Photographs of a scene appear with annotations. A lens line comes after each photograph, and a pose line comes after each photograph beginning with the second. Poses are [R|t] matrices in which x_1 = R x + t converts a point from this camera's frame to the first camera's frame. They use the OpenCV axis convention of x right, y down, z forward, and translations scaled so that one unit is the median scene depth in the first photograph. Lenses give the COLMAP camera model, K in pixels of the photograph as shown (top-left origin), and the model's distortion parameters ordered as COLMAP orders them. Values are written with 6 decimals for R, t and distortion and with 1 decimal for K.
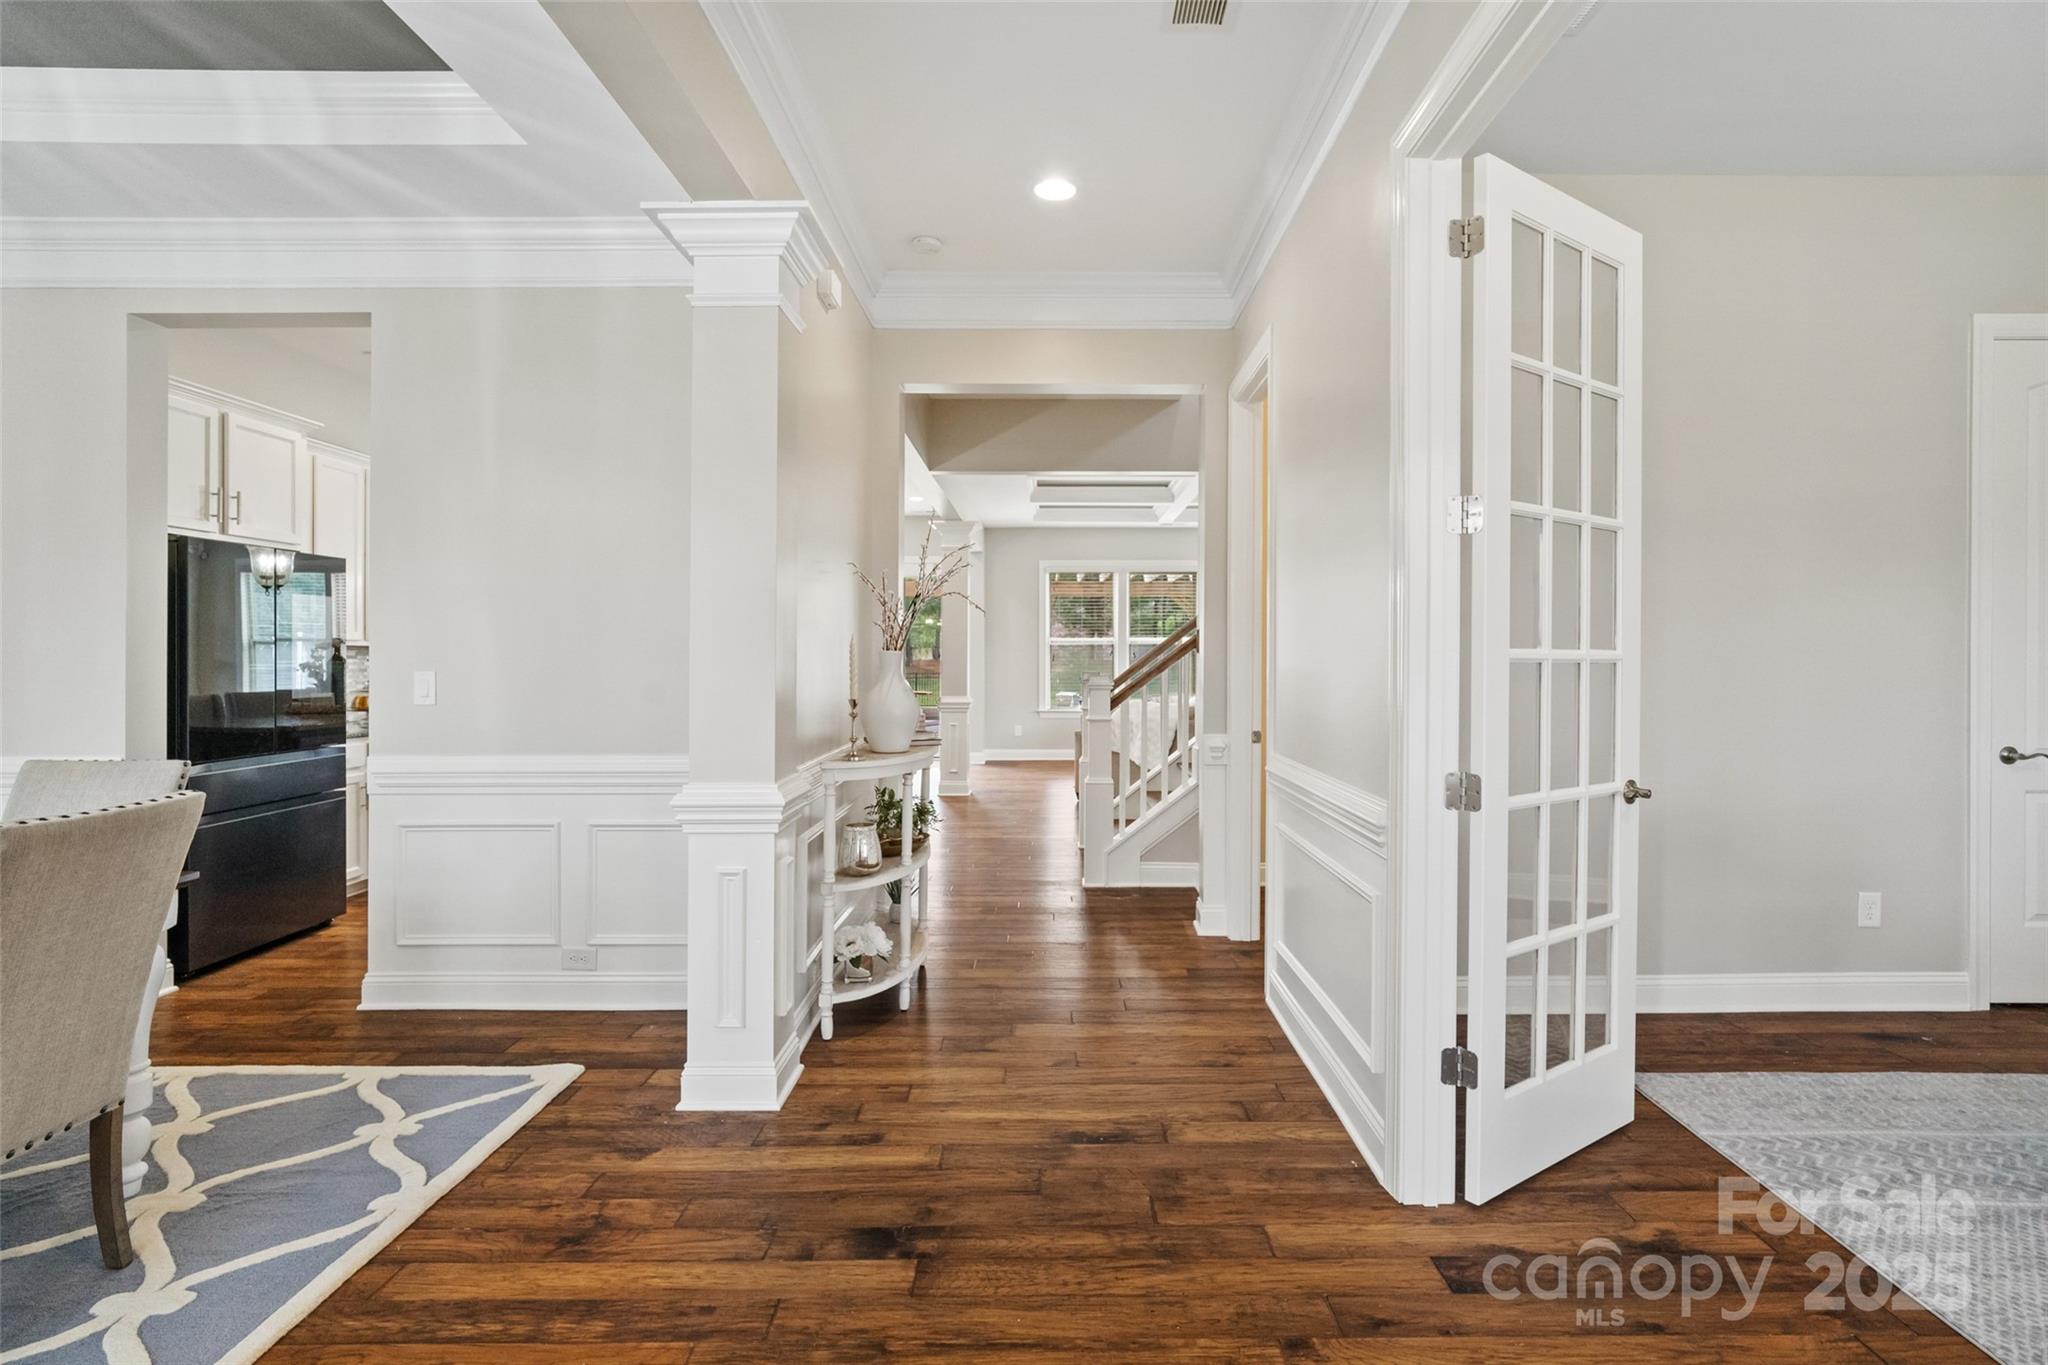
lens RADIAL K [[981.1, 0, 1054.2], [0, 981.1, 663.7], [0, 0, 1]] dist [-0.013186, 0.005890]
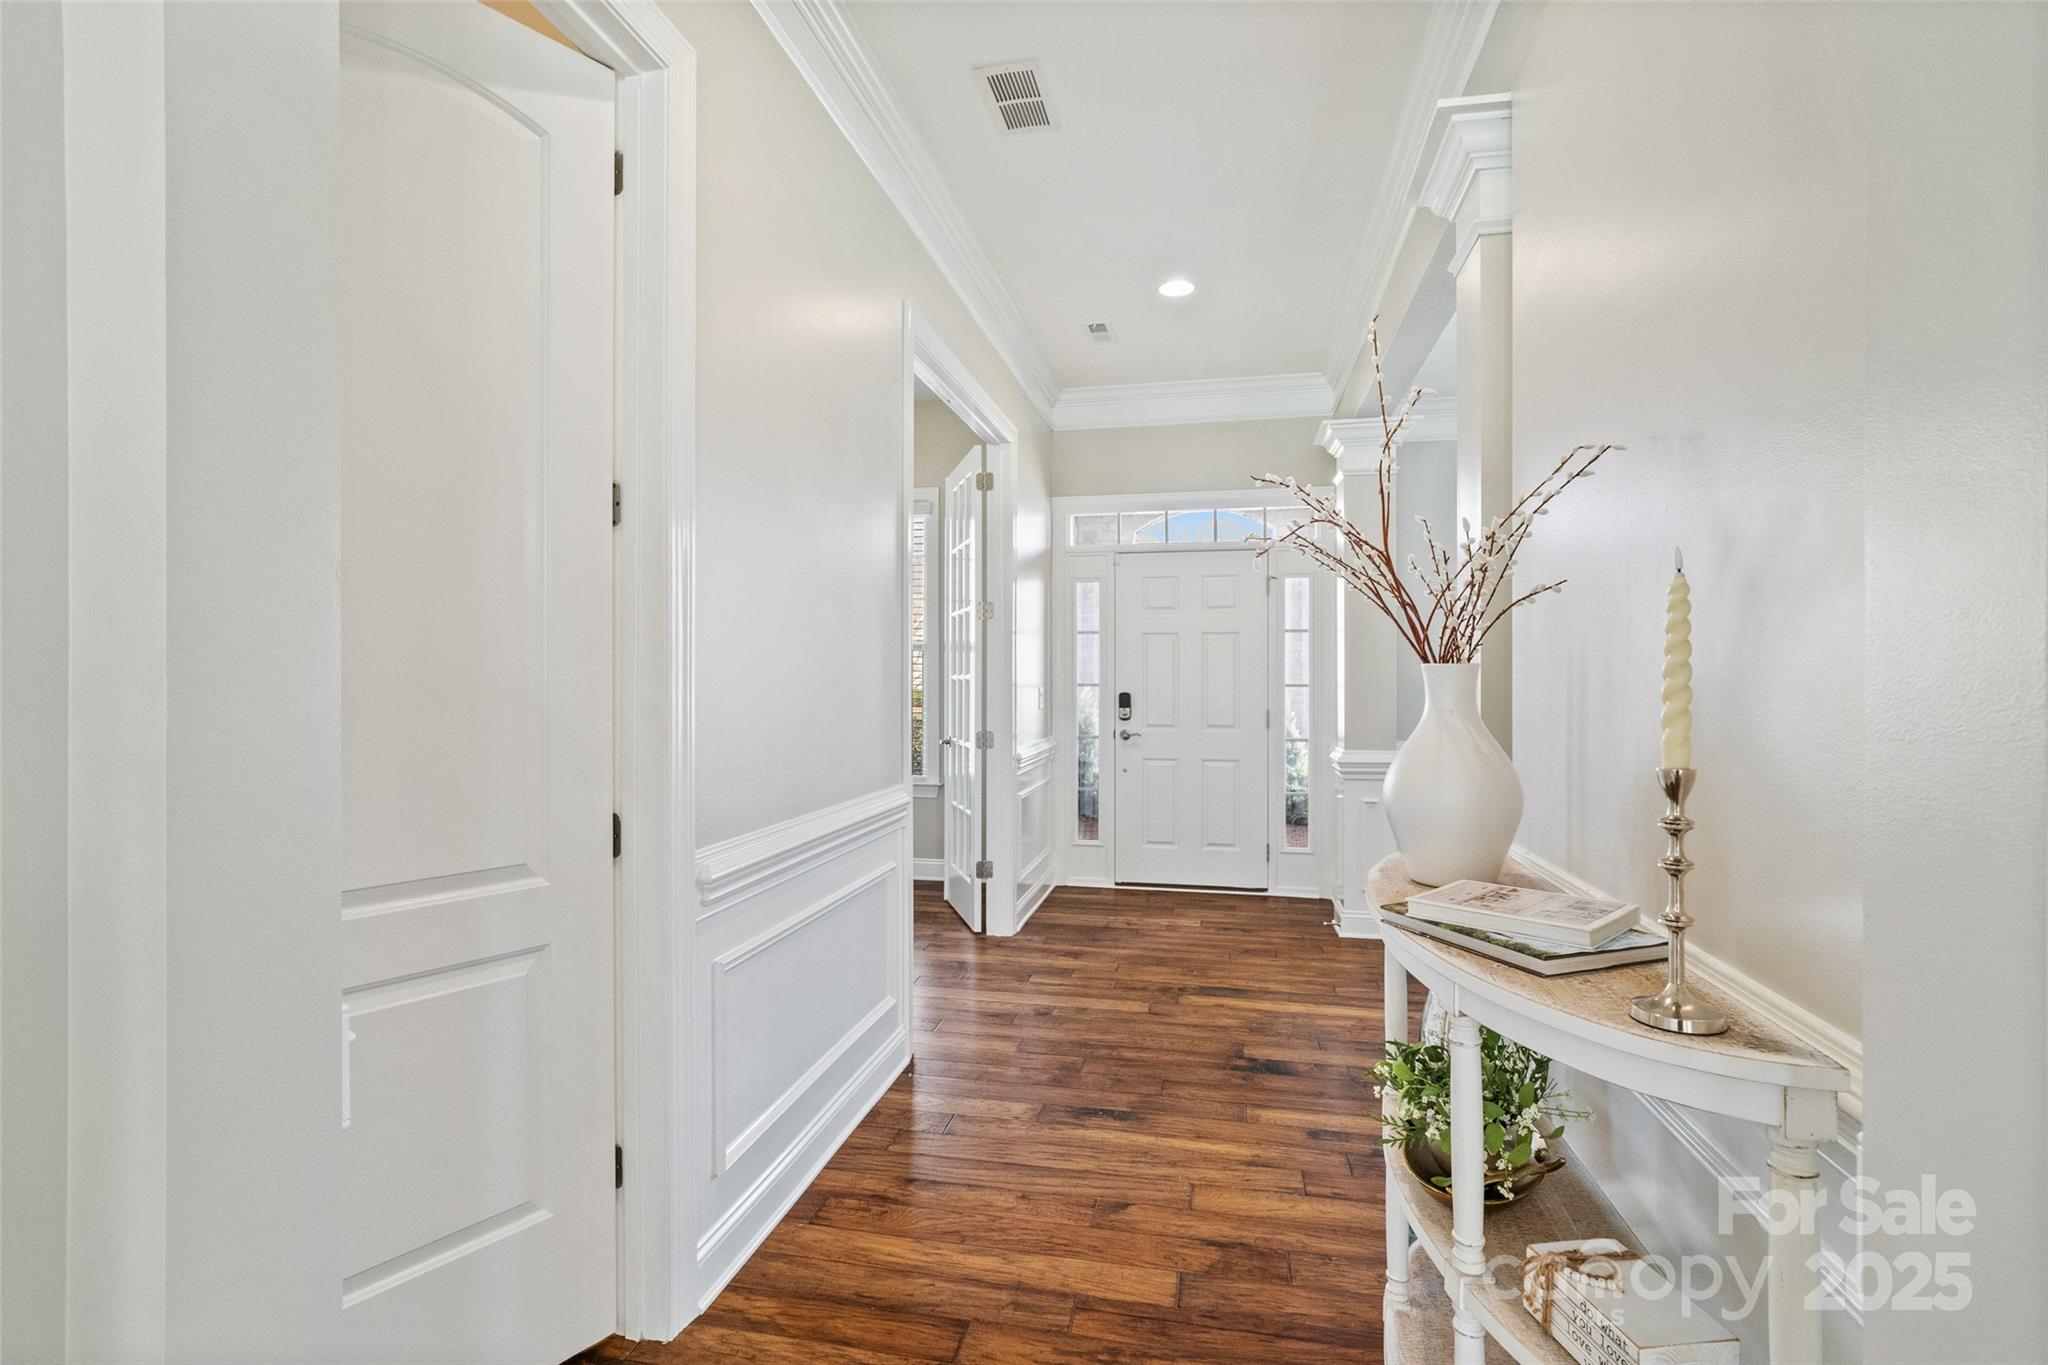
lens RADIAL K [[981.1, 0, 1015.1], [0, 981.1, 676.3], [0, 0, 1]] dist [-0.013186, 0.005890]
pose [[-0.976508, -0.001337, 0.215476, -0.087225], [-0.001593, 0.999998, -0.001013, -0.006480], [-0.215474, -0.001333, -0.976509, 1.936672]]
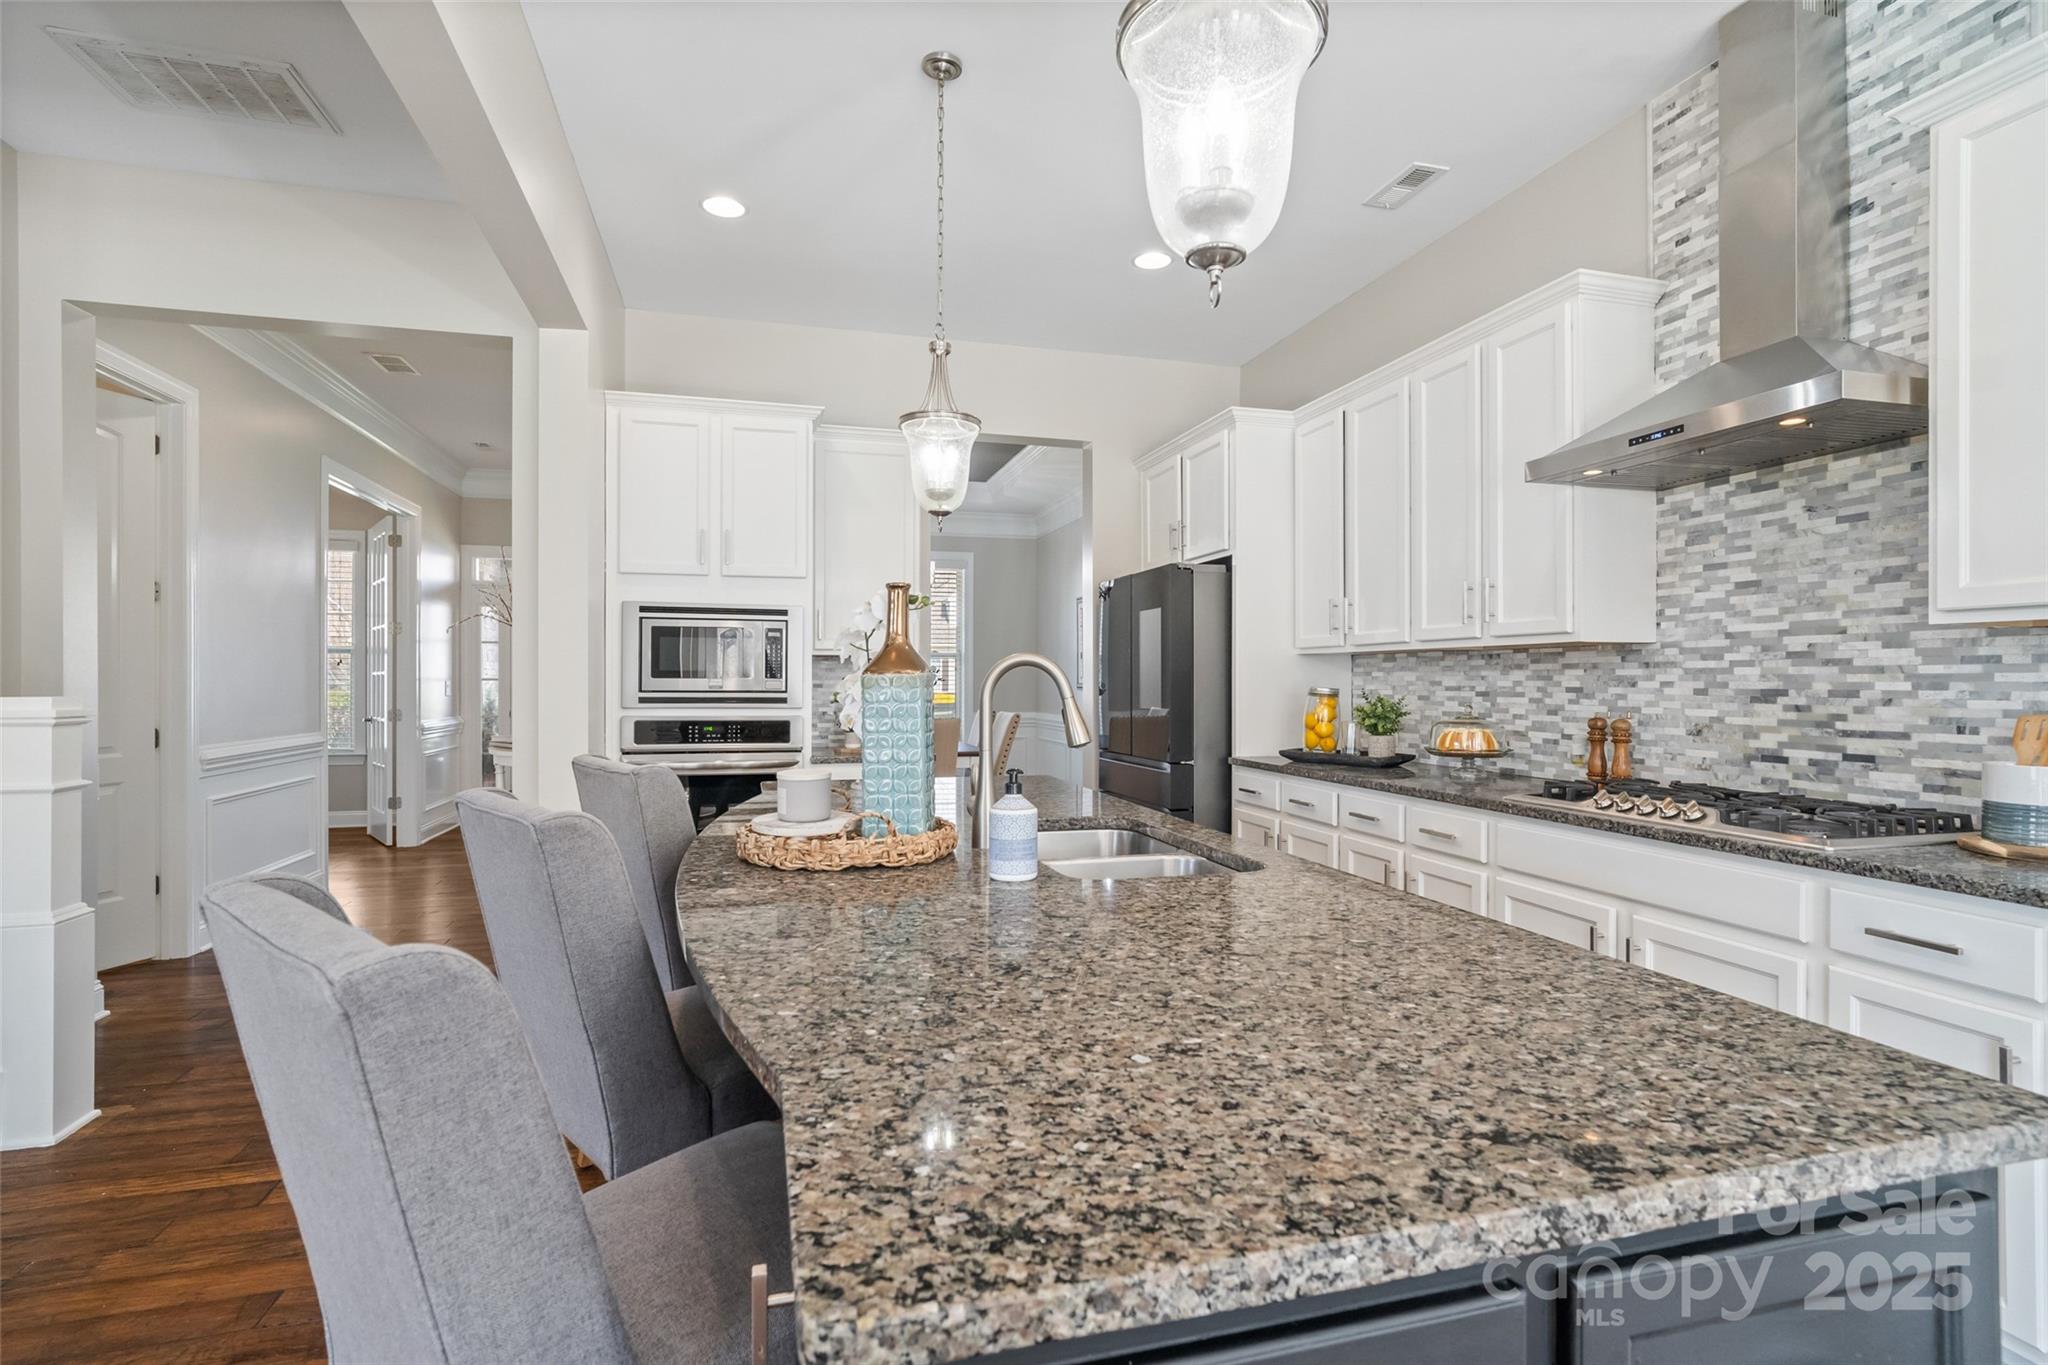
lens RADIAL K [[981.1, 0, 1027.5], [0, 981.1, 678.0], [0, 0, 1]] dist [-0.013186, 0.005890]
pose [[-0.964879, -0.002420, -0.262684, -0.496013], [-0.002503, 0.999997, -0.000017, 0.001486], [0.262684, 0.000641, -0.964882, 2.934618]]
